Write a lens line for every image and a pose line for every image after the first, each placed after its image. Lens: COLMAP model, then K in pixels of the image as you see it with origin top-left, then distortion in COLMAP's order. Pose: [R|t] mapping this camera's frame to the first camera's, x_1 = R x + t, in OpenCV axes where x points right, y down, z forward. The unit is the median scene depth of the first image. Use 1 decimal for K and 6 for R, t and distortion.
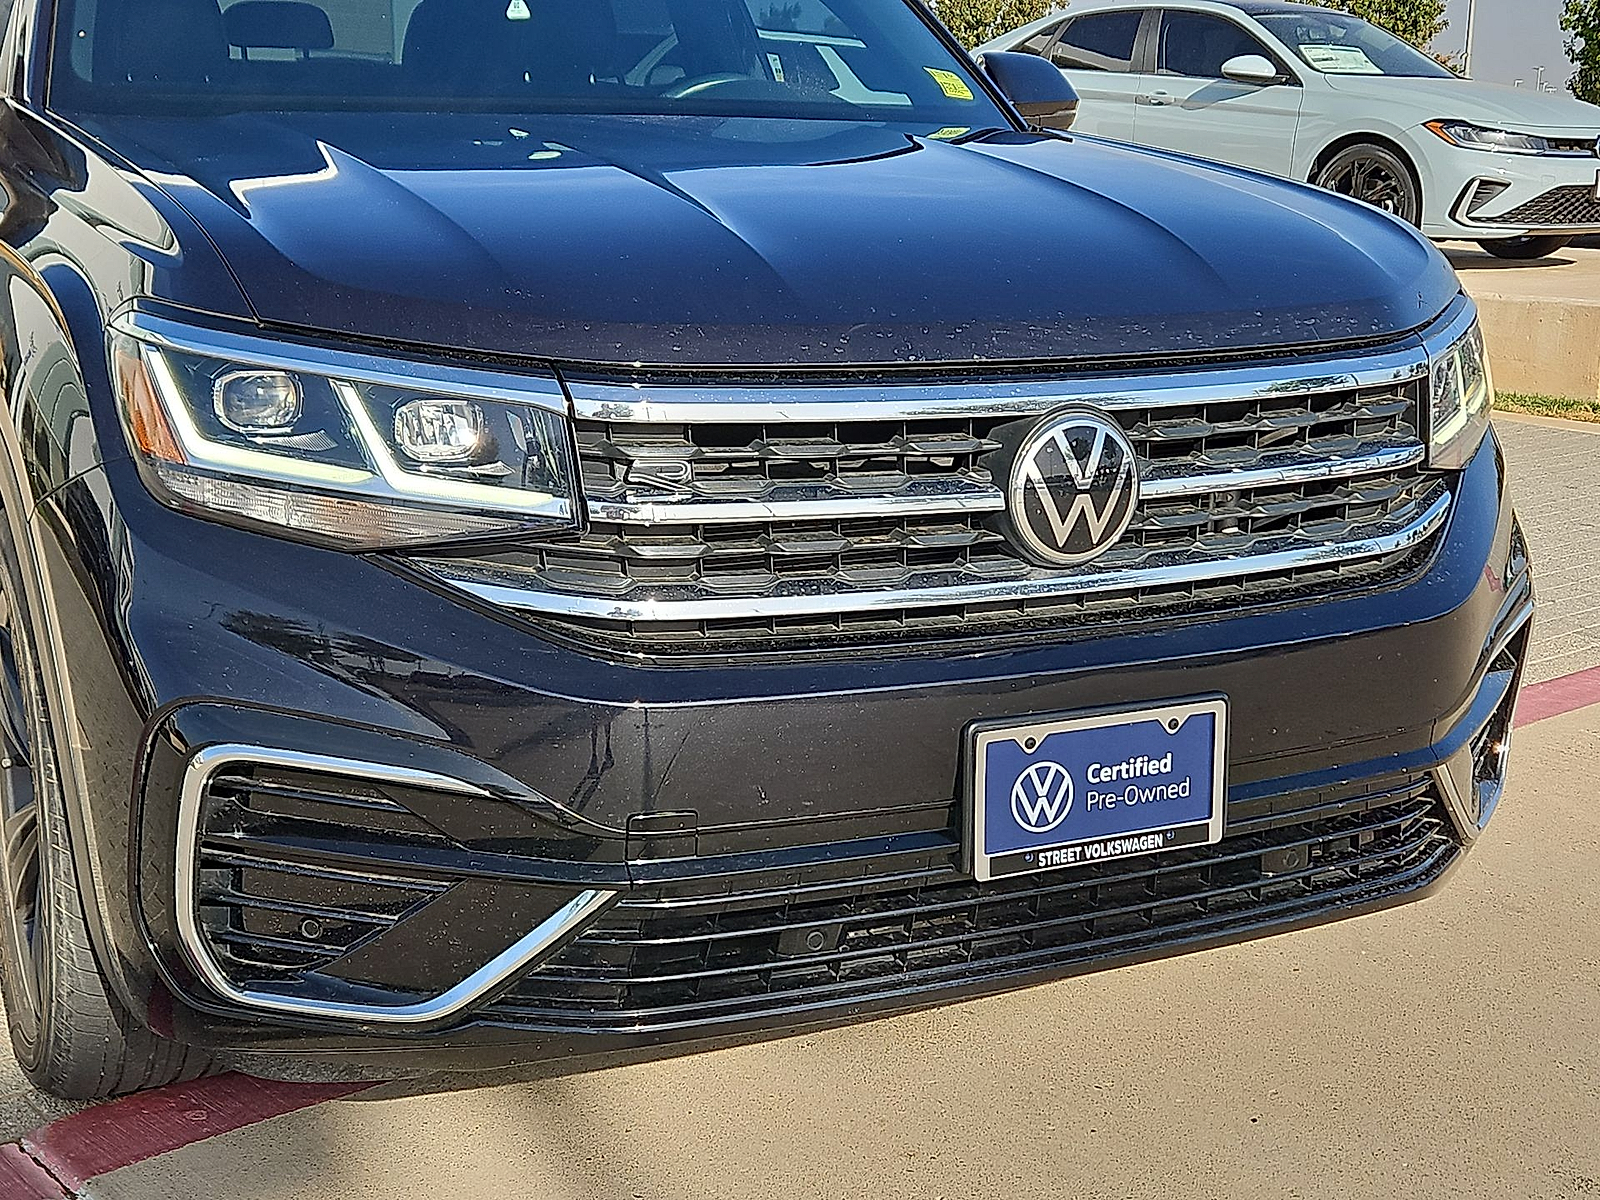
lens RADIAL K [[2126.2, 0, 800.0], [0, 2126.2, 600.0], [0, 0, 1]] dist [0.096667, -0.117401]
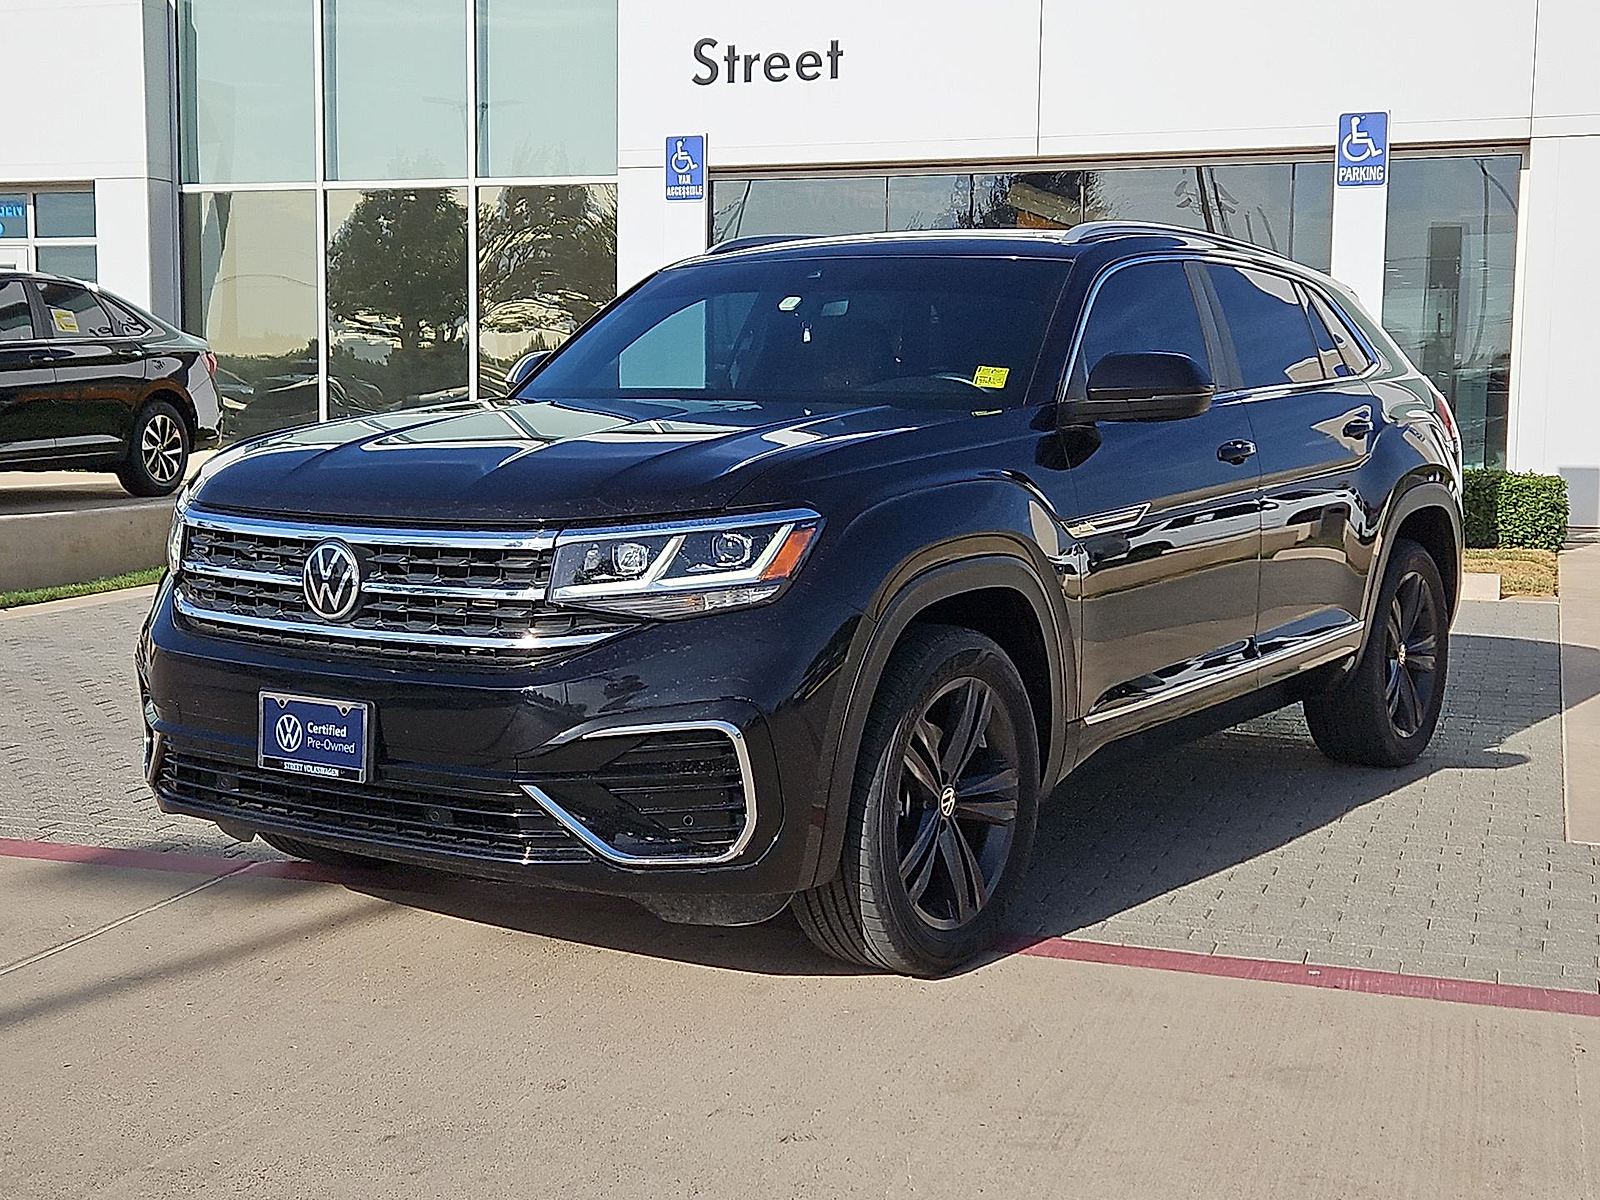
lens RADIAL K [[2126.2, 0, 800.0], [0, 2126.2, 600.0], [0, 0, 1]] dist [0.096667, -0.117401]
pose [[0.494398, 0.076927, -0.865825, 2.037874], [-0.194514, 0.980607, -0.023945, -0.071809], [0.847192, 0.180254, 0.499774, 0.393839]]
